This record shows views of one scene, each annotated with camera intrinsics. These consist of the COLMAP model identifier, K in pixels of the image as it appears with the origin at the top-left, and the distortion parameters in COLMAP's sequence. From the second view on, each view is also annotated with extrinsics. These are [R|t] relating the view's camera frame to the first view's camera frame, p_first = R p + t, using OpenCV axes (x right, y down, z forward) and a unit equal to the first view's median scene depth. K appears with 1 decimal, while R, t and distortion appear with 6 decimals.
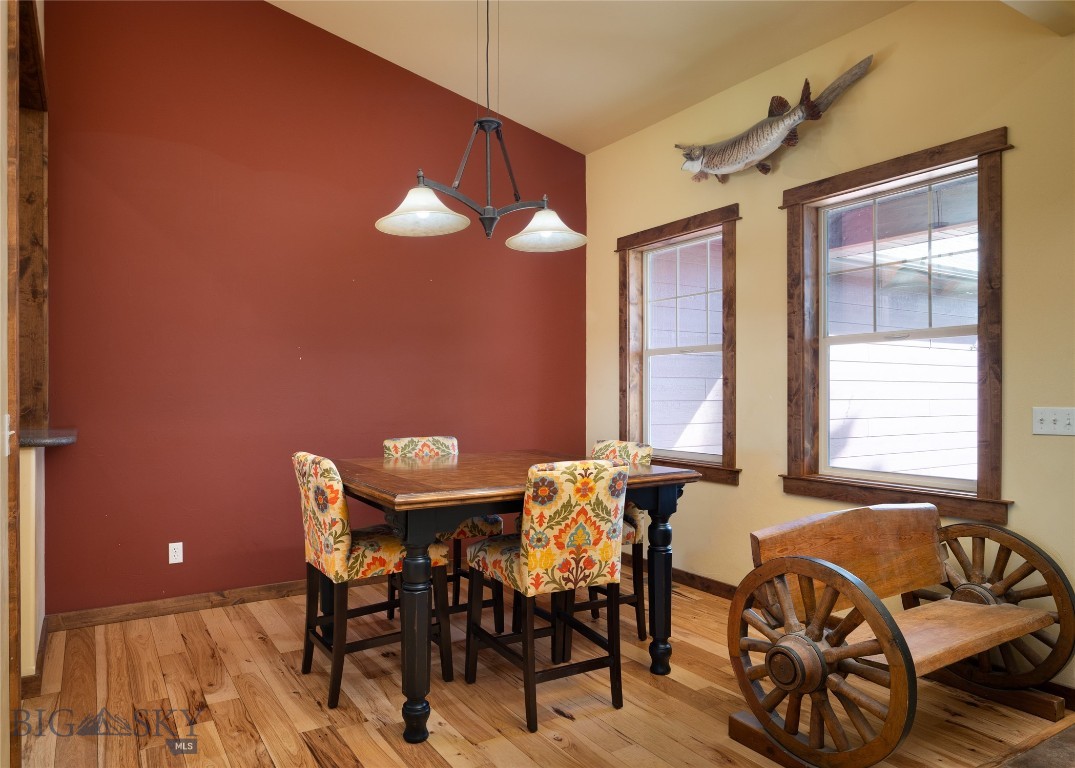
lens RADIAL K [[698.3, 0, 537.5], [0, 698.3, 388.0], [0, 0, 1]] dist [-0.007220, -0.000638]
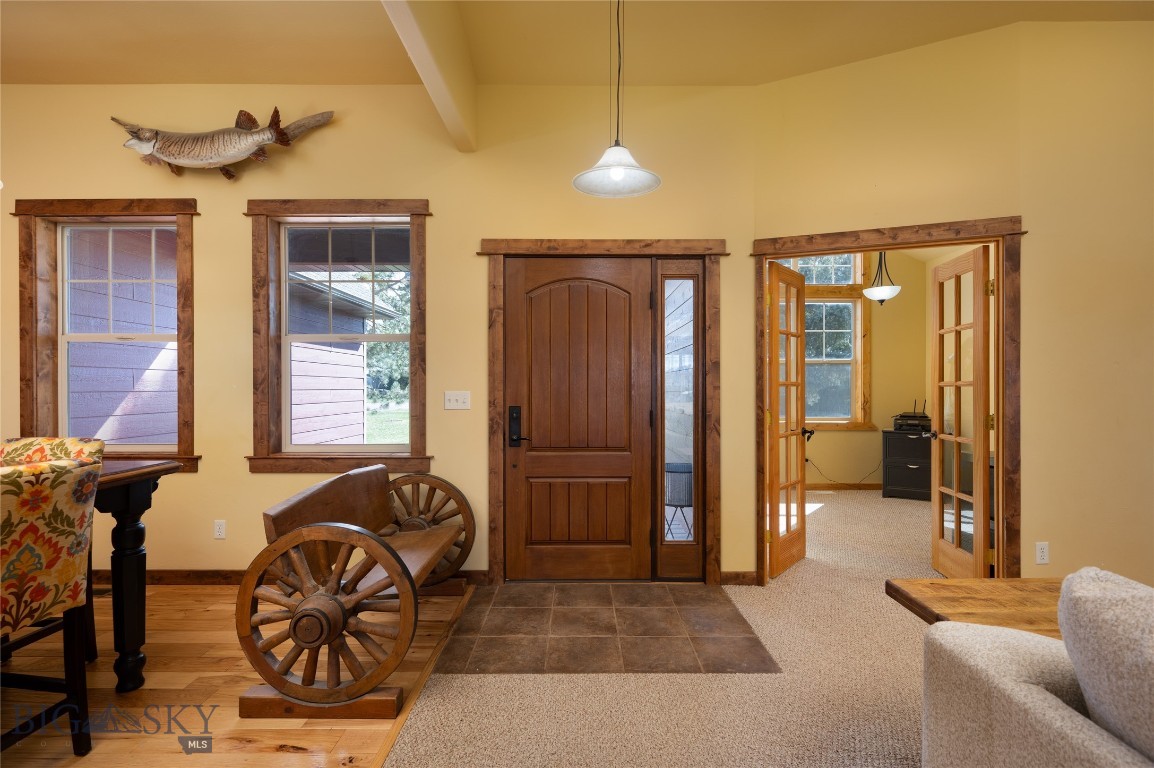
lens RADIAL K [[522.8, 0, 579.3], [0, 522.8, 383.9], [0, 0, 1]] dist [-0.002677, -0.001927]
pose [[0.536346, 0.002541, 0.843994, -0.081079], [-0.003442, 0.999994, -0.000823, 0.010875], [-0.843991, -0.002464, 0.536352, 0.143521]]
